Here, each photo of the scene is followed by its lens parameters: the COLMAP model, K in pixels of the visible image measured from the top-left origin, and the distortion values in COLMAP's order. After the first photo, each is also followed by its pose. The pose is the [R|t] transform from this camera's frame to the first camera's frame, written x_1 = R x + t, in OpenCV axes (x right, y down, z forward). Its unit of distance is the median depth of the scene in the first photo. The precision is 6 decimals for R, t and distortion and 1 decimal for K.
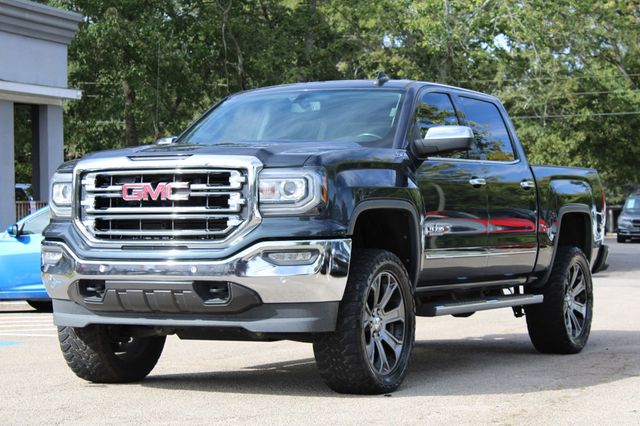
lens RADIAL K [[1610.2, 0, 319.9], [0, 1610.2, 213.1], [0, 0, 1]] dist [0.001724, 0.000000]
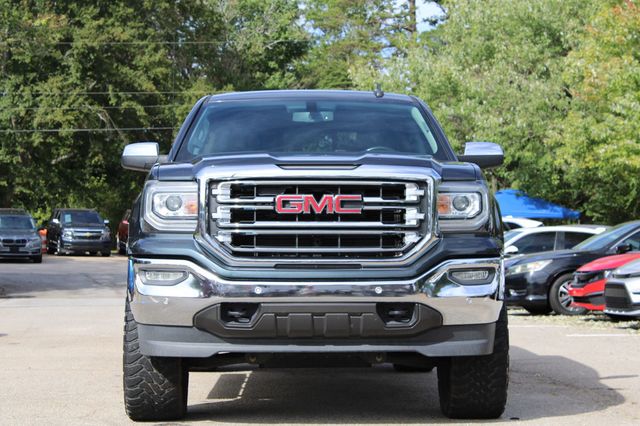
lens RADIAL K [[1610.2, 0, 319.9], [0, 1610.2, 213.6], [0, 0, 1]] dist [0.001724, 0.000000]
pose [[0.876797, 0.014366, 0.480646, -0.537326], [-0.008446, 0.999860, -0.014477, 0.004991], [-0.480786, 0.008634, 0.876795, 0.208356]]
